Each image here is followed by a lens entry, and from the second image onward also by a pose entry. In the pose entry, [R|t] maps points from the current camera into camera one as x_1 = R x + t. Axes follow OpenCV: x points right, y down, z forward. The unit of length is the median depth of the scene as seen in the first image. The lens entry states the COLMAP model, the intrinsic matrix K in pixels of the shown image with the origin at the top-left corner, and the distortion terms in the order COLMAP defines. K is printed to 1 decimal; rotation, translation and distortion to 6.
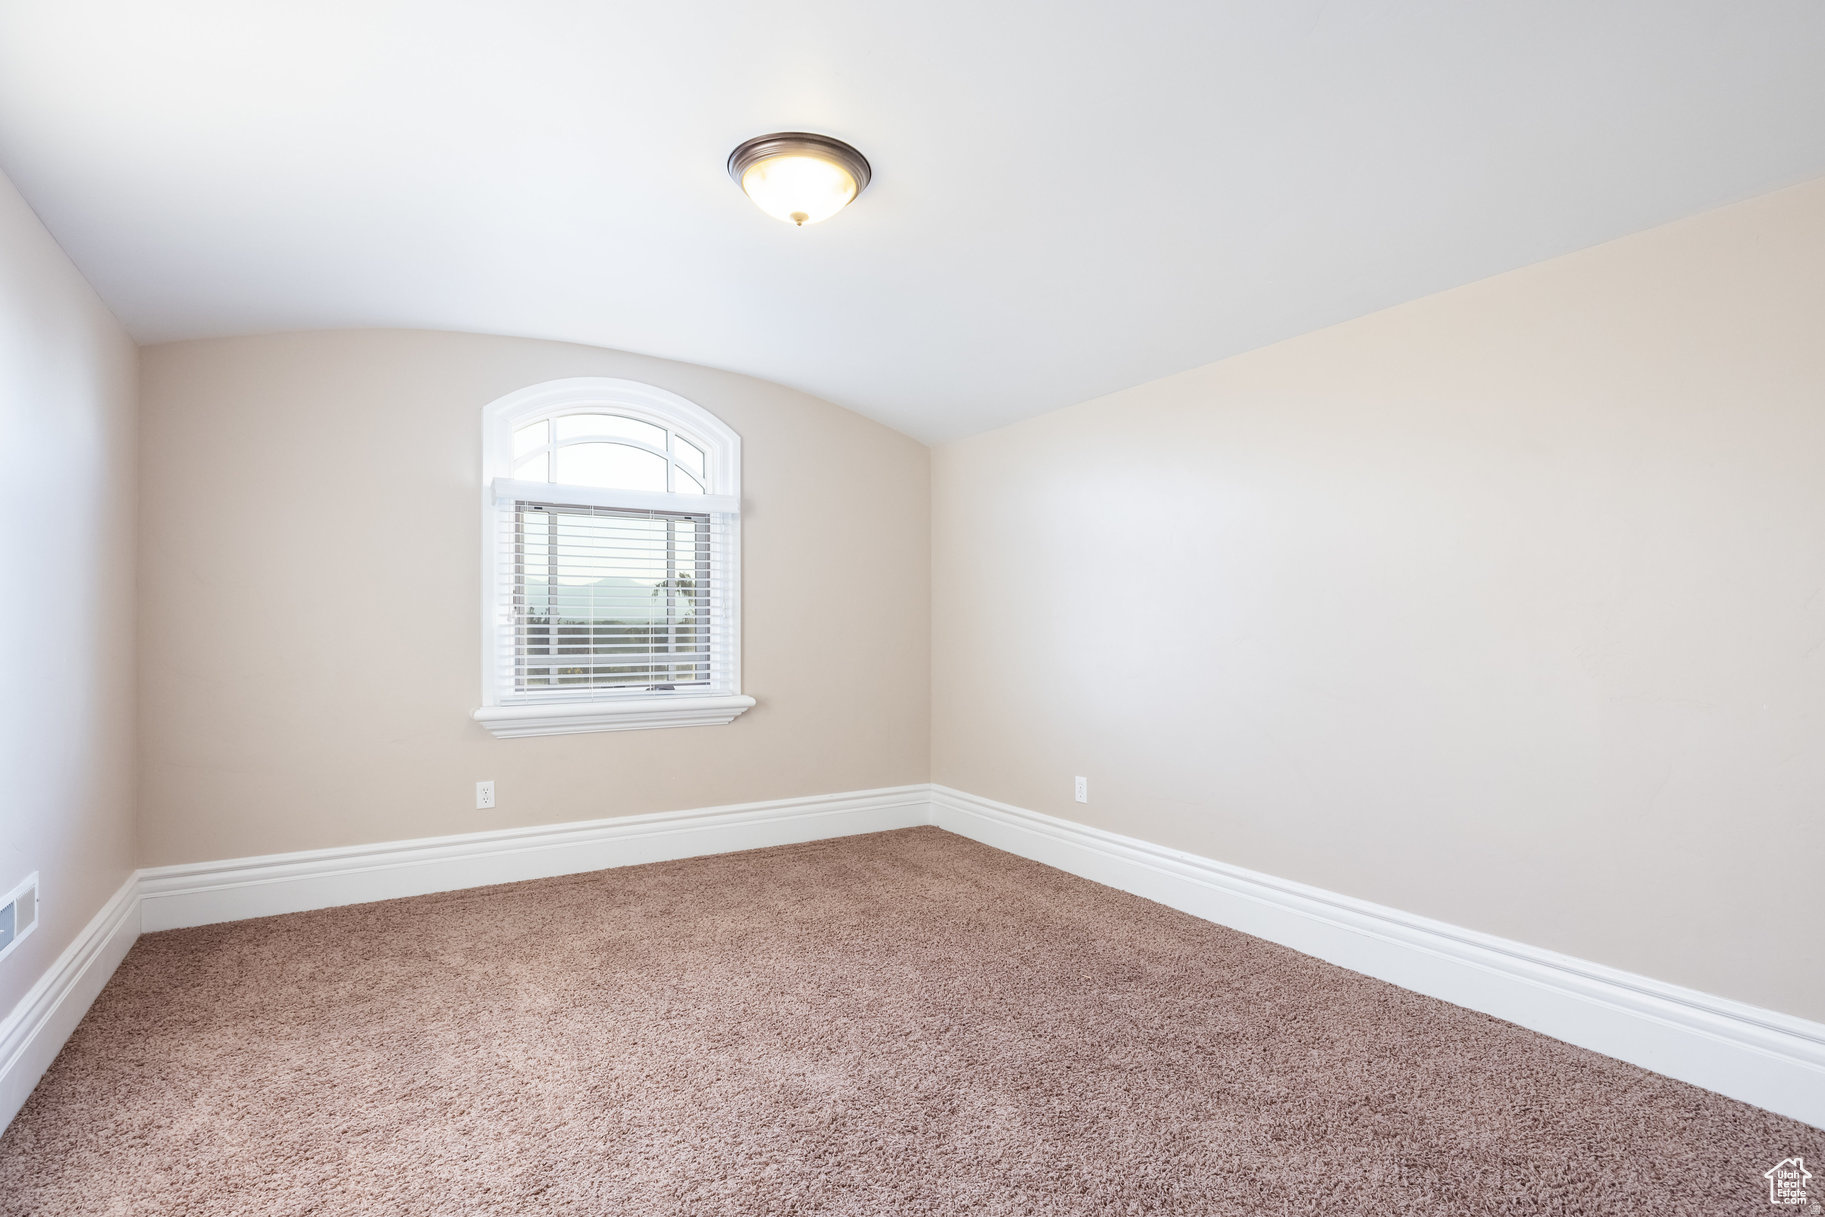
lens RADIAL K [[875.2, 0, 912.5], [0, 875.2, 608.5], [0, 0, 1]] dist [-0.000933, -0.000042]
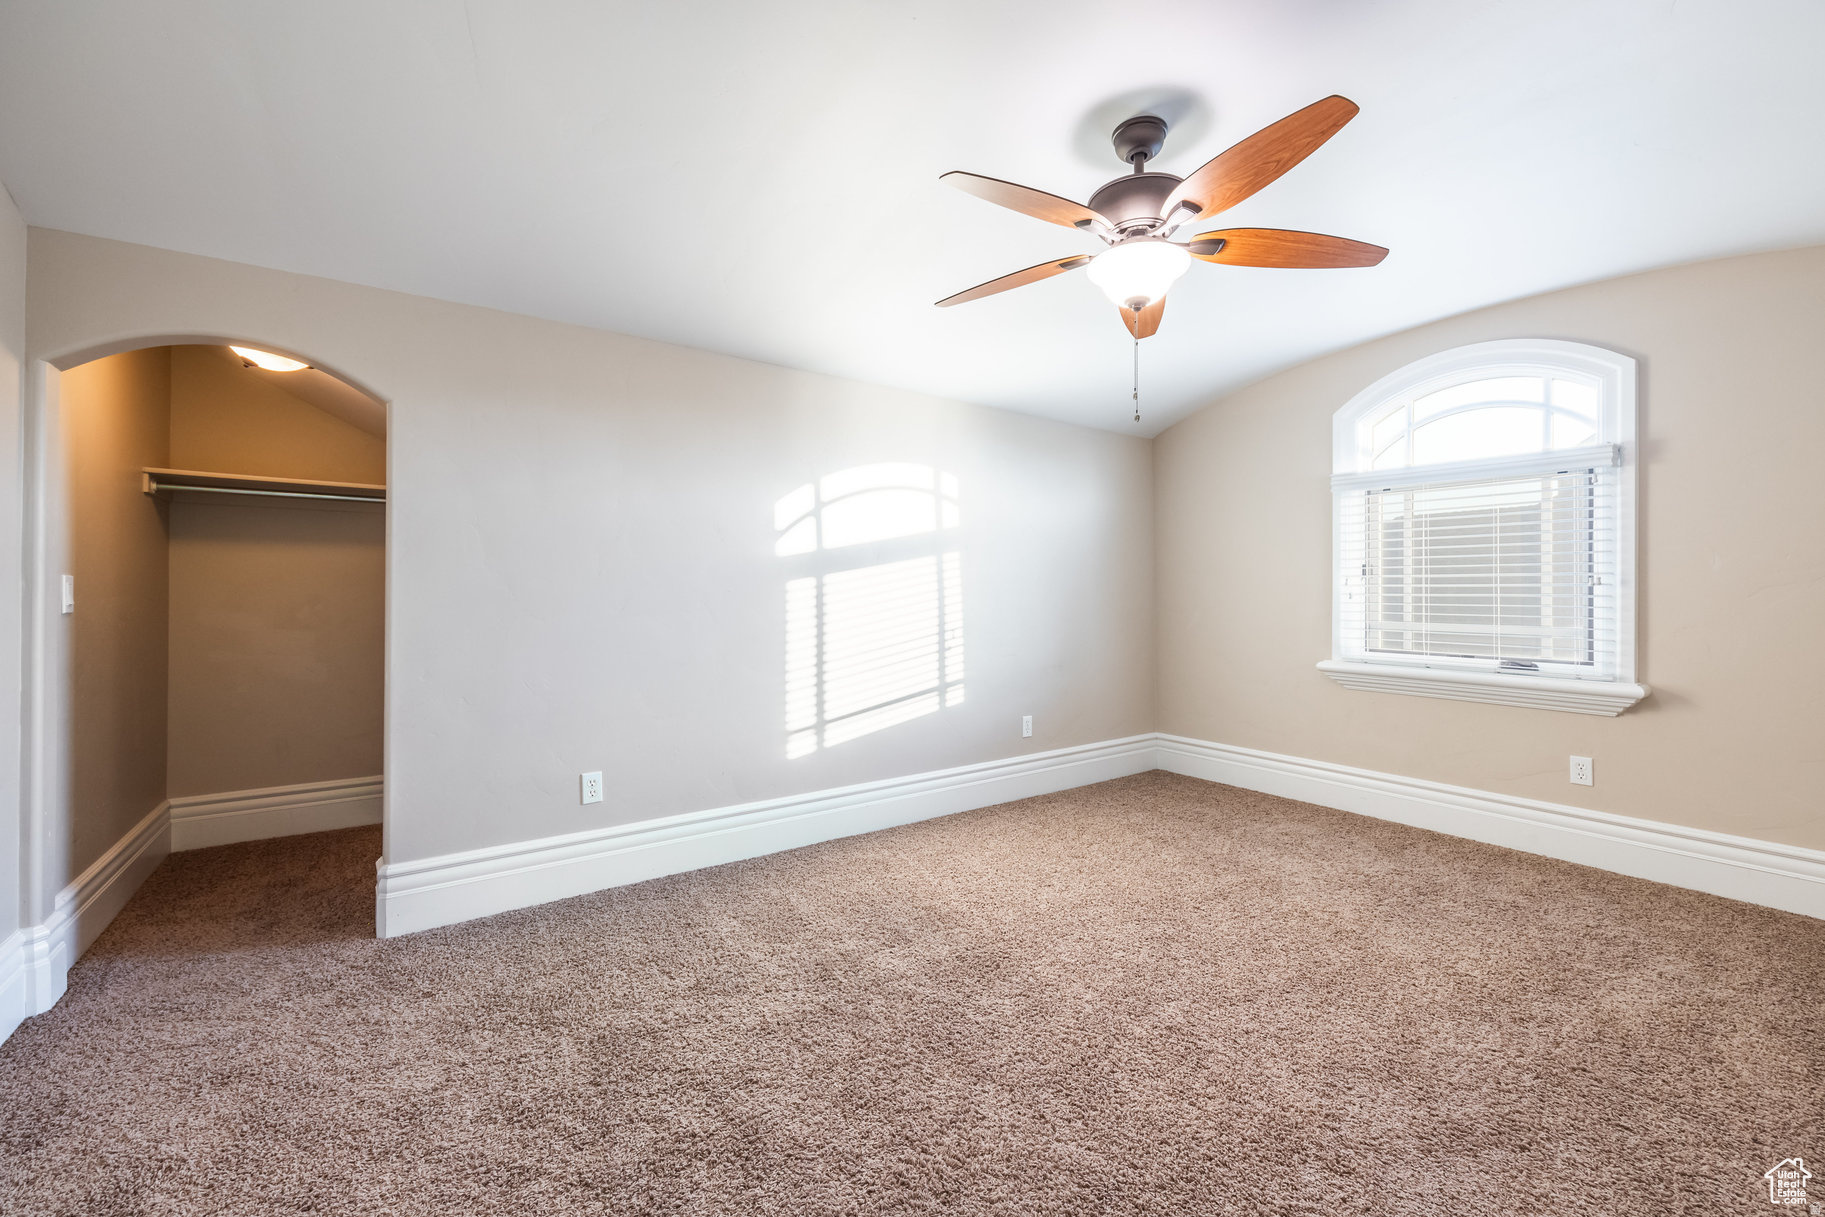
lens RADIAL K [[743.2, 0, 912.5], [0, 743.2, 608.5], [0, 0, 1]] dist [0.001167, 0.000061]
pose [[0.053581, 0.022253, -0.998316, 0.479292], [0.006712, 0.999721, 0.022644, 0.011596], [0.998541, -0.007914, 0.053417, 0.331449]]
